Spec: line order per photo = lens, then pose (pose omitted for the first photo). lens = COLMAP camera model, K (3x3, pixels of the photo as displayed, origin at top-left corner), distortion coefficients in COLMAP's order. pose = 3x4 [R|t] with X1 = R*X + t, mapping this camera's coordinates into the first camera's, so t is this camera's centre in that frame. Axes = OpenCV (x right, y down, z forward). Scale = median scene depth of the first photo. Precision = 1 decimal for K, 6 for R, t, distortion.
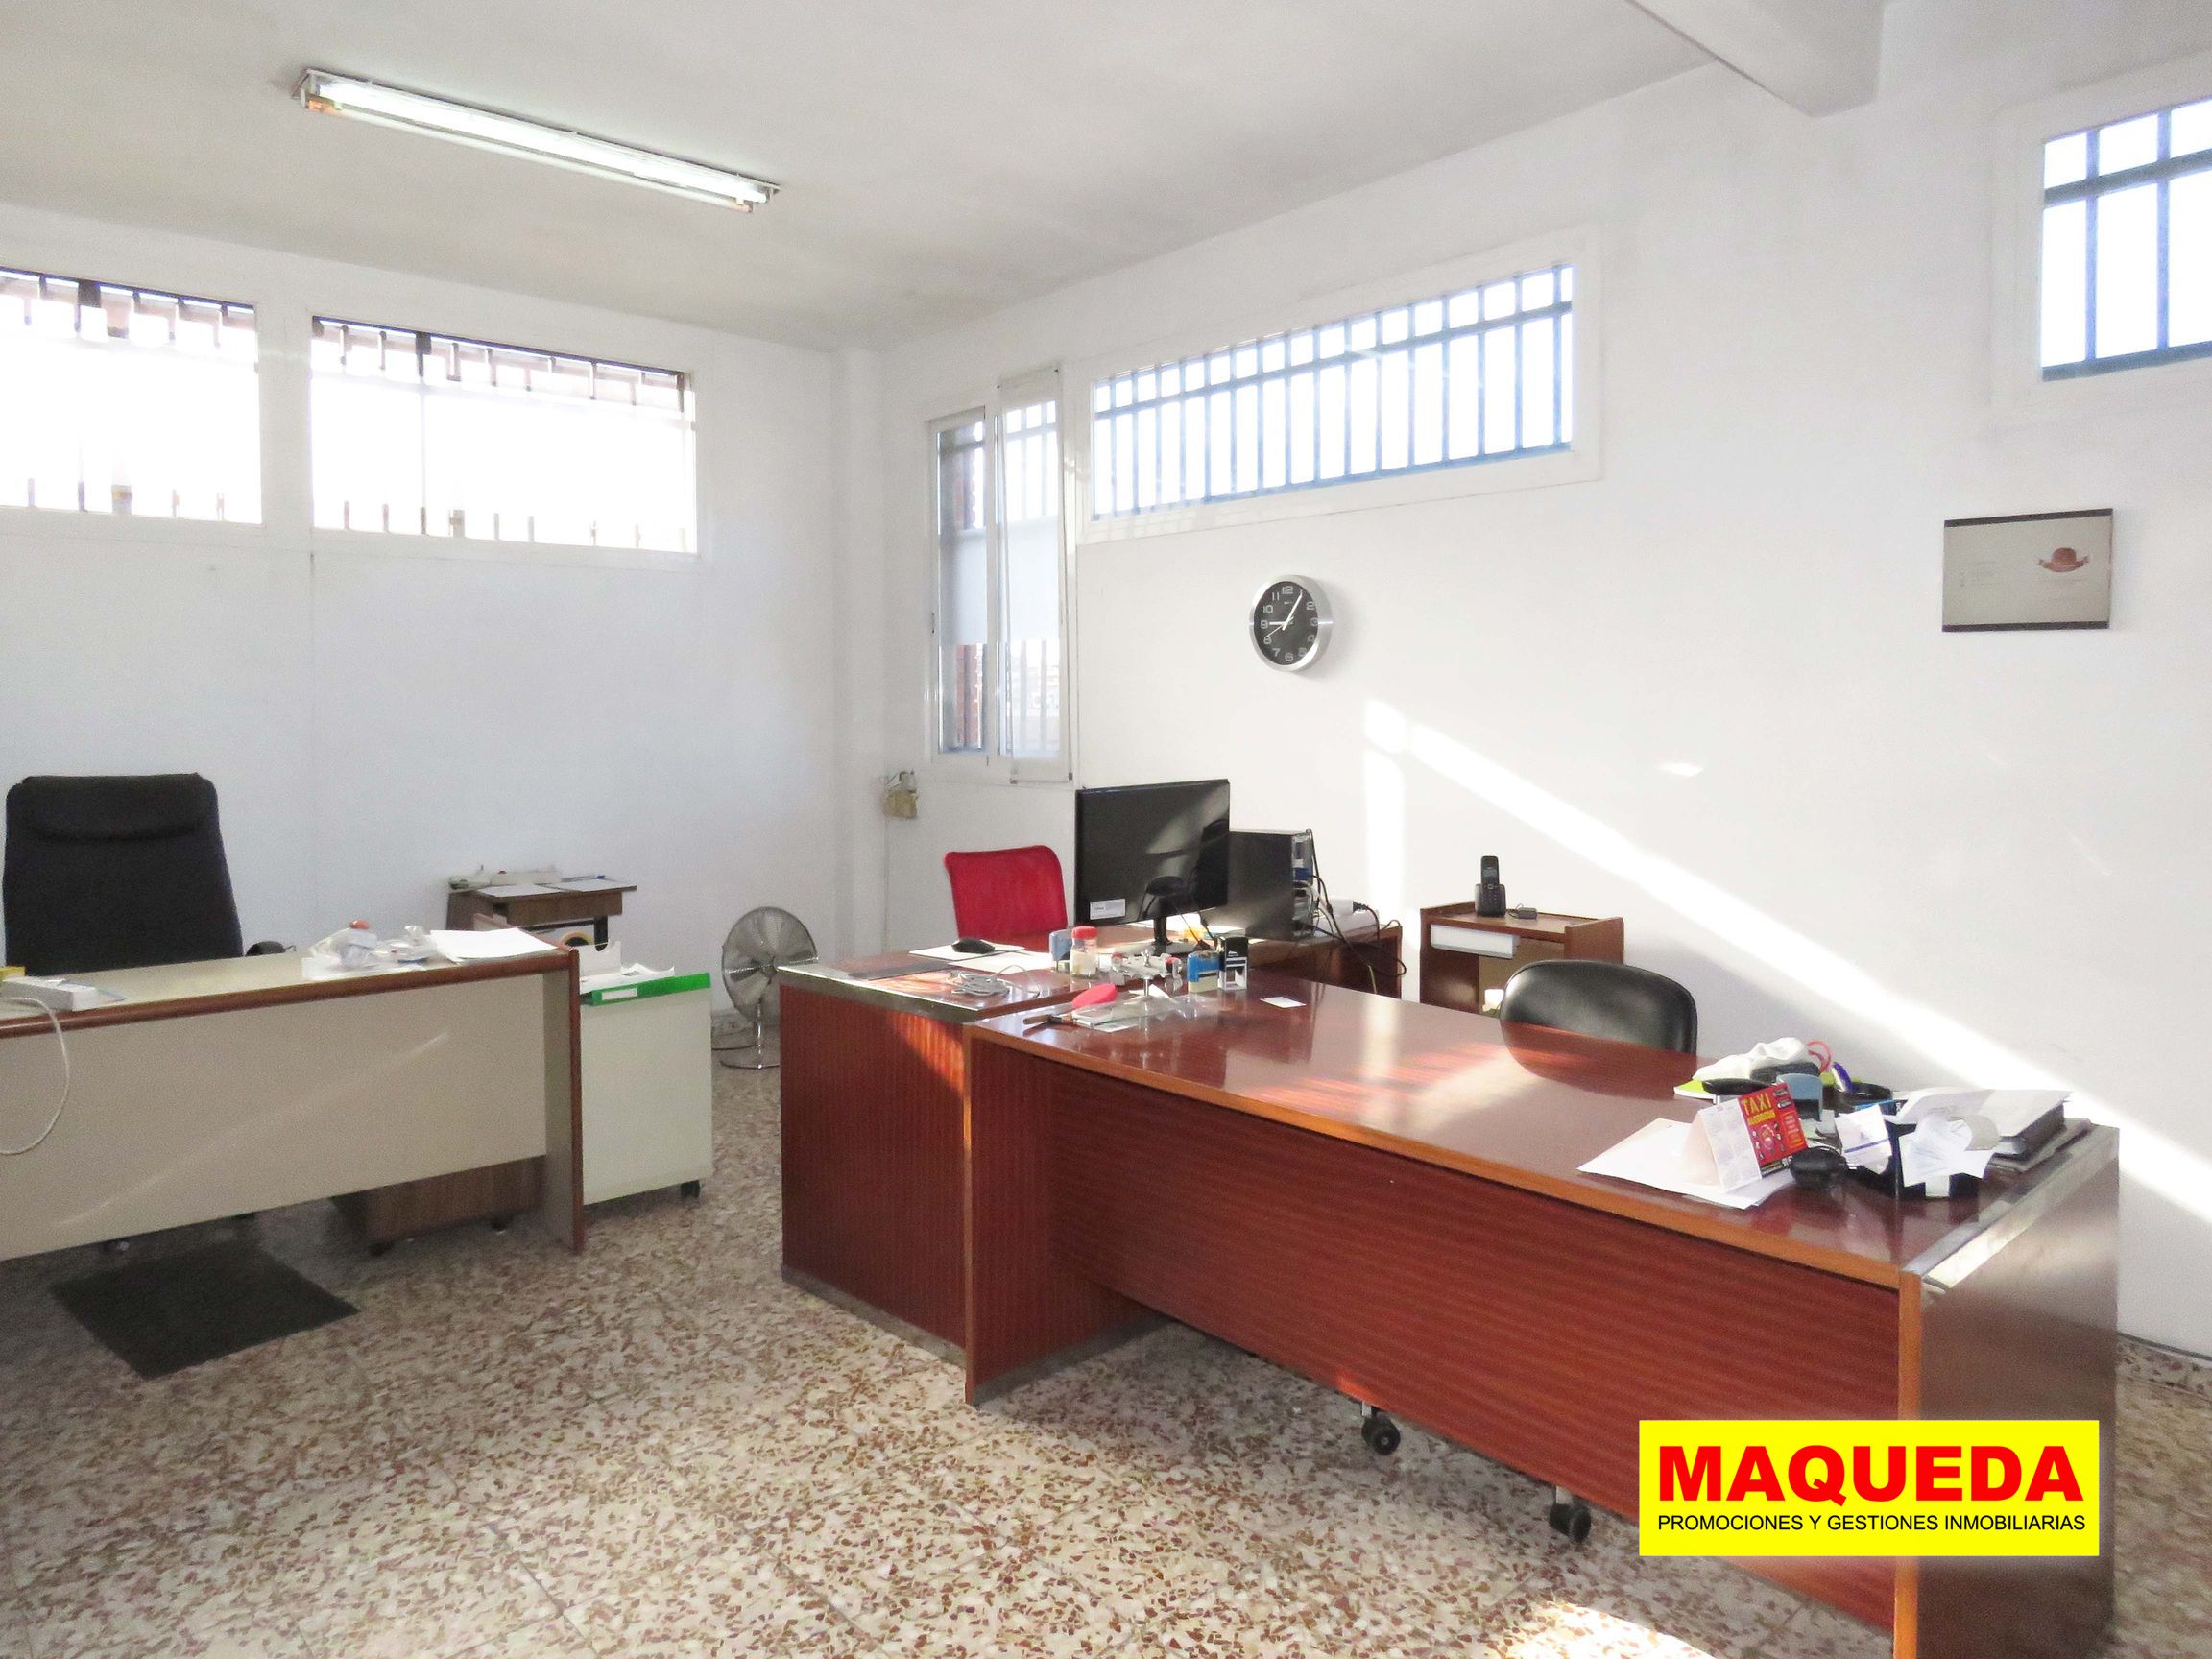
lens RADIAL K [[1448.5, 0, 1110.0], [0, 1448.5, 815.8], [0, 0, 1]] dist [0.001502, -0.001370]
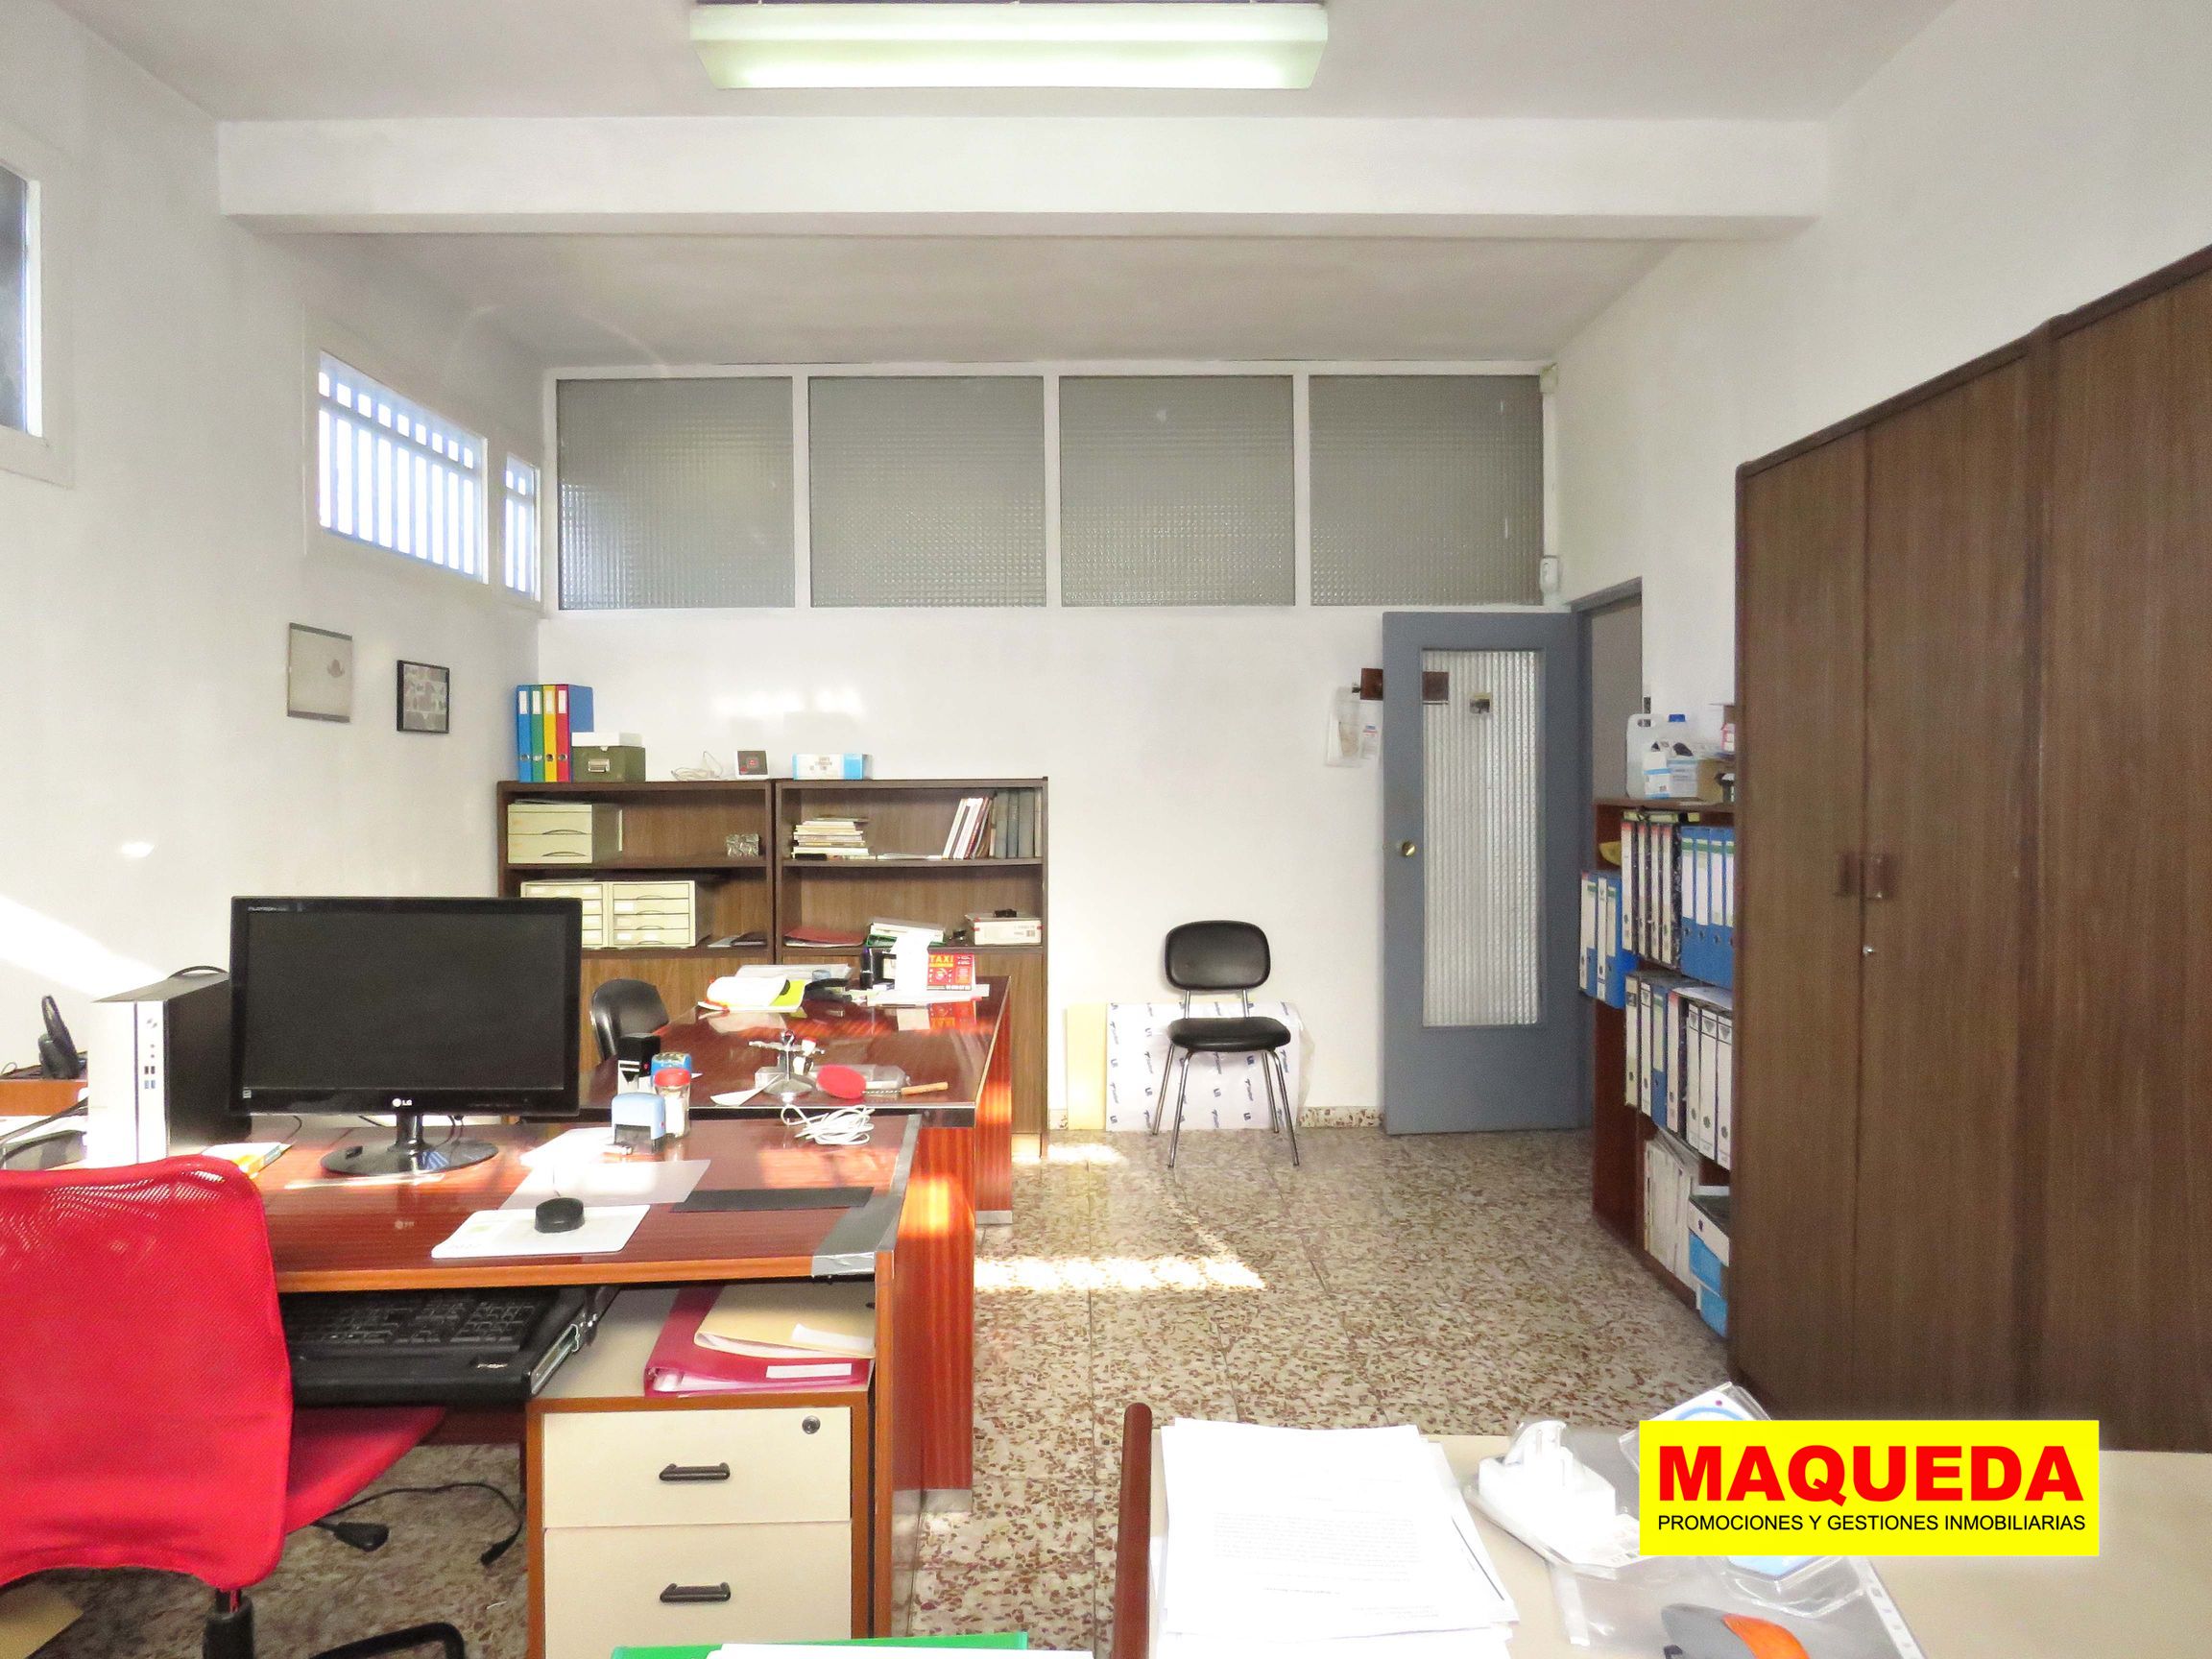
lens RADIAL K [[1448.5, 0, 1110.0], [0, 1448.5, 815.8], [0, 0, 1]] dist [0.001502, -0.001370]
pose [[-0.756884, -0.008814, 0.653490, -0.842570], [0.059097, 0.994890, 0.081865, -0.121580], [-0.650872, 0.100581, -0.752495, 1.743525]]
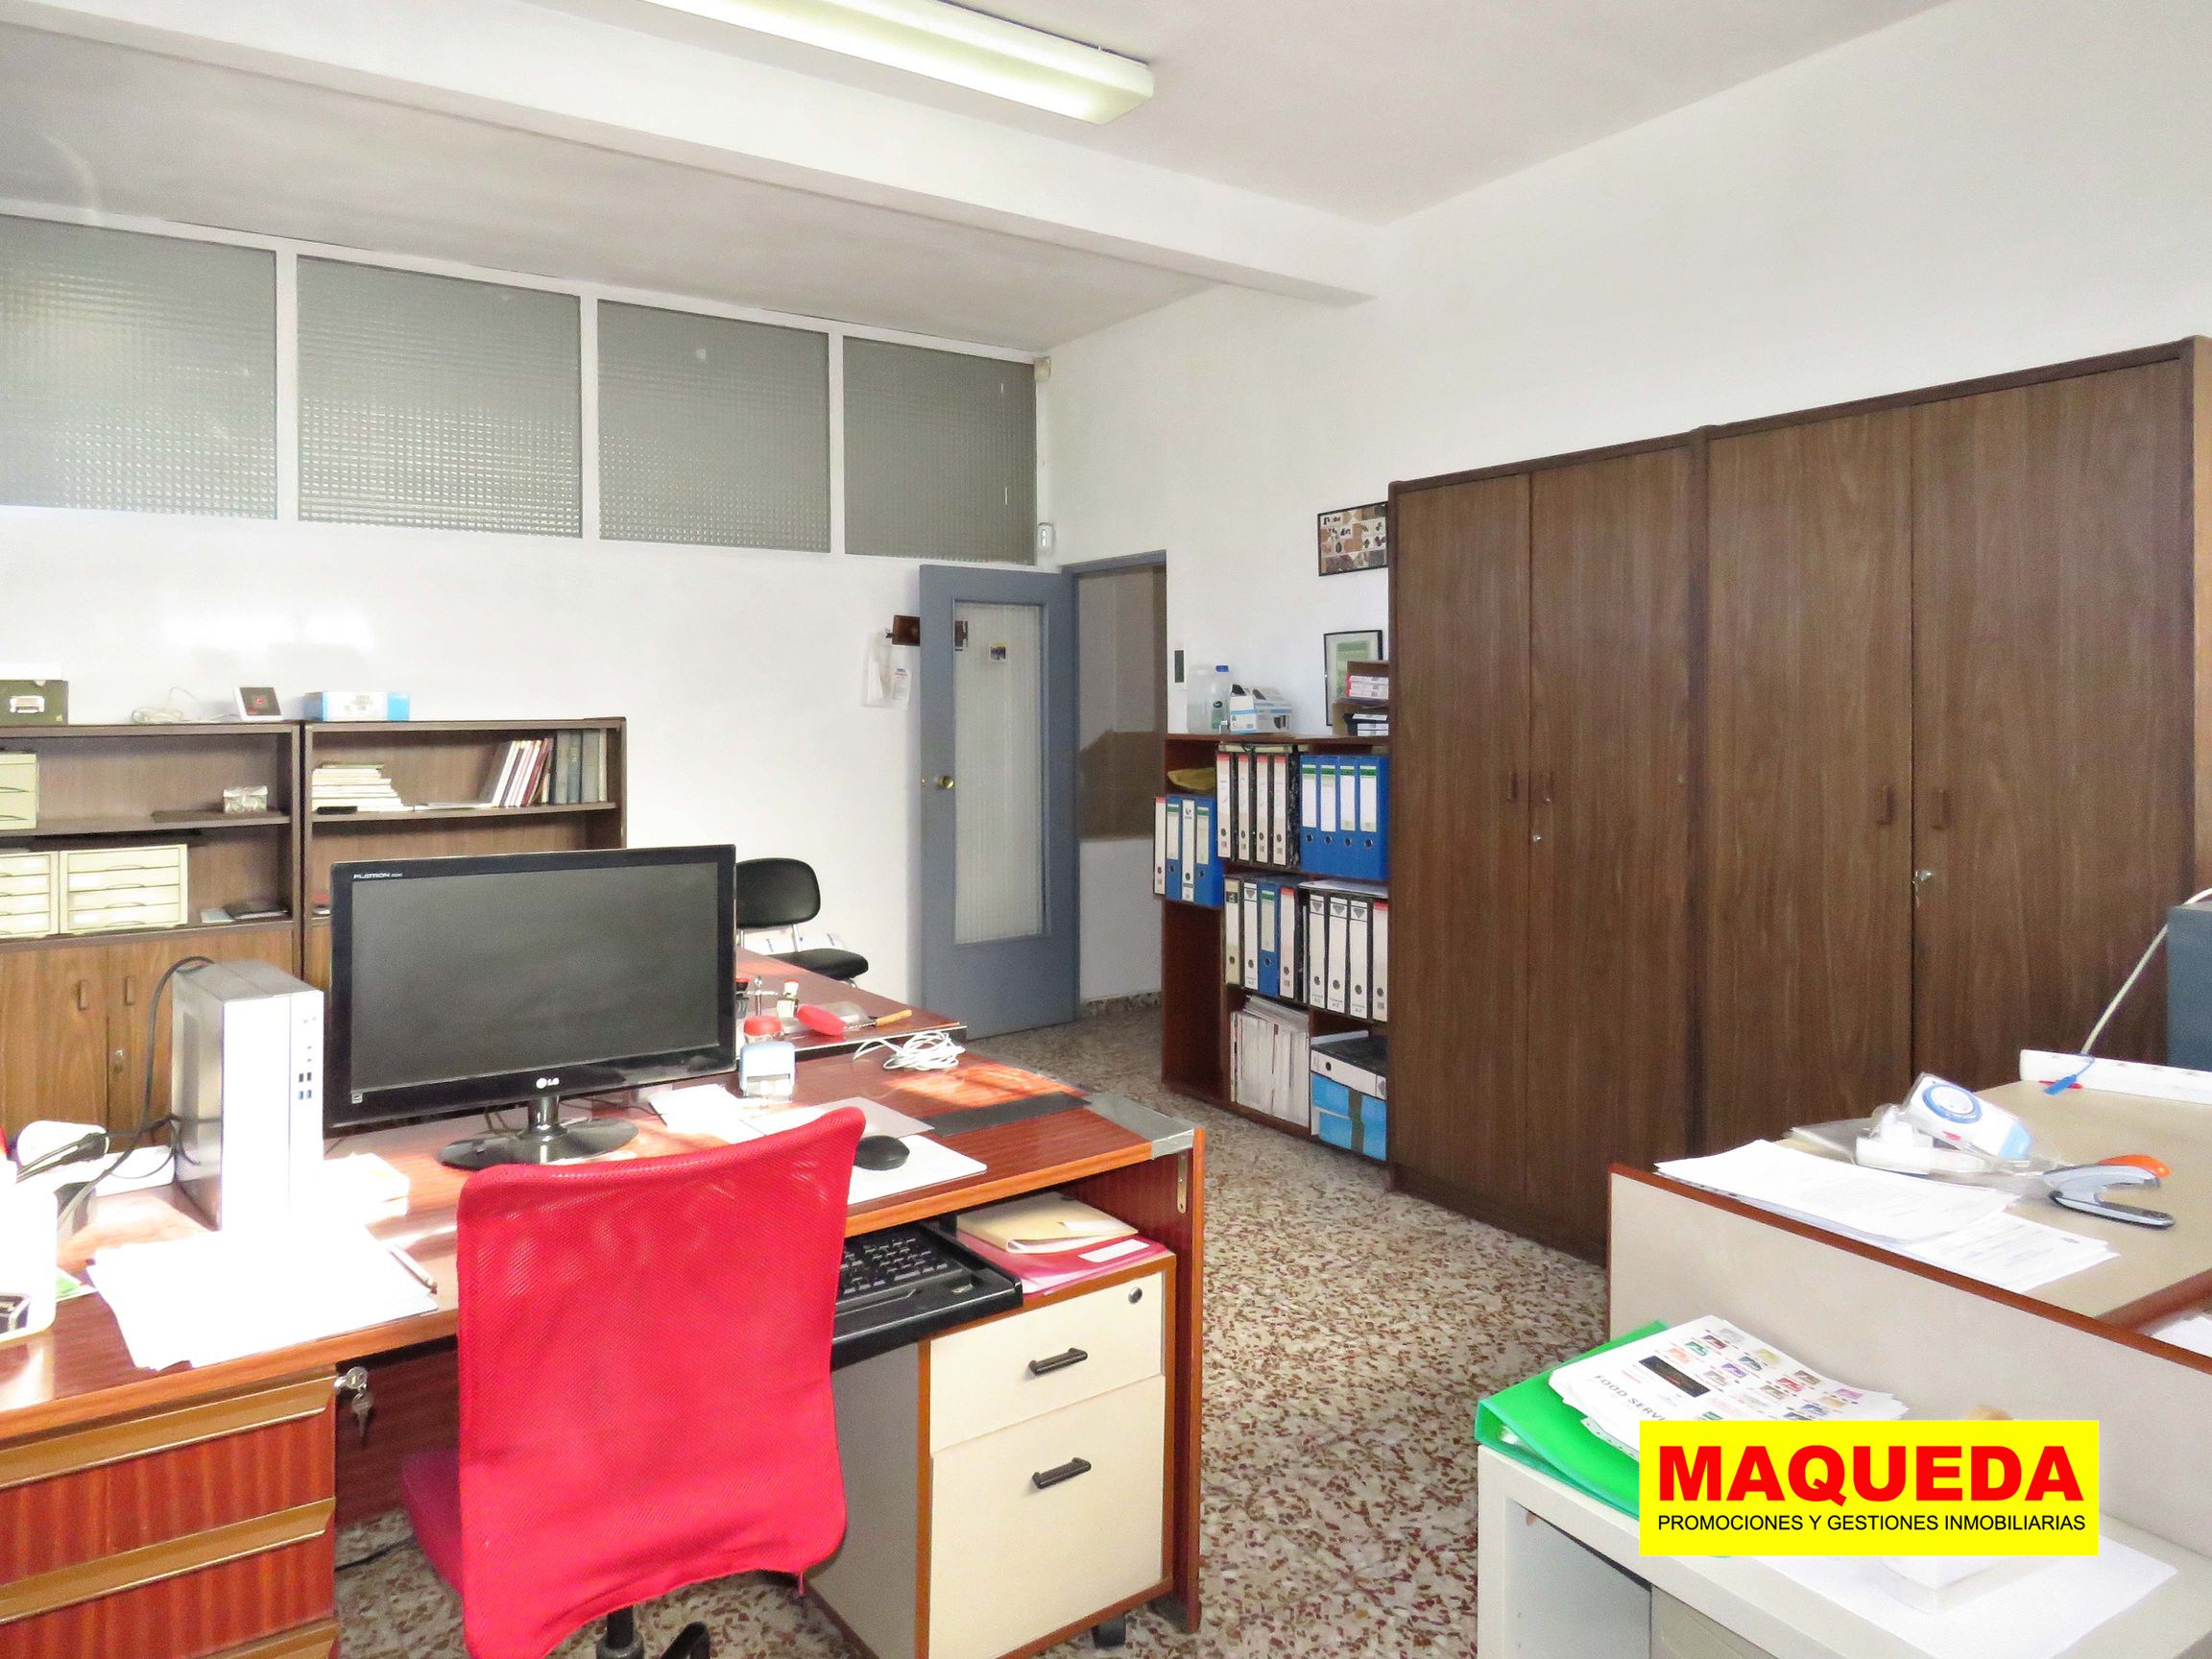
lens RADIAL K [[1441.9, 0, 1115.7], [0, 1441.9, 729.6], [0, 0, 1]] dist [-0.003922, -0.013131]
pose [[-0.992375, 0.009082, 0.122922, -0.357686], [0.020094, 0.995861, 0.088643, -0.155901], [-0.121608, 0.090437, -0.988450, 2.093185]]
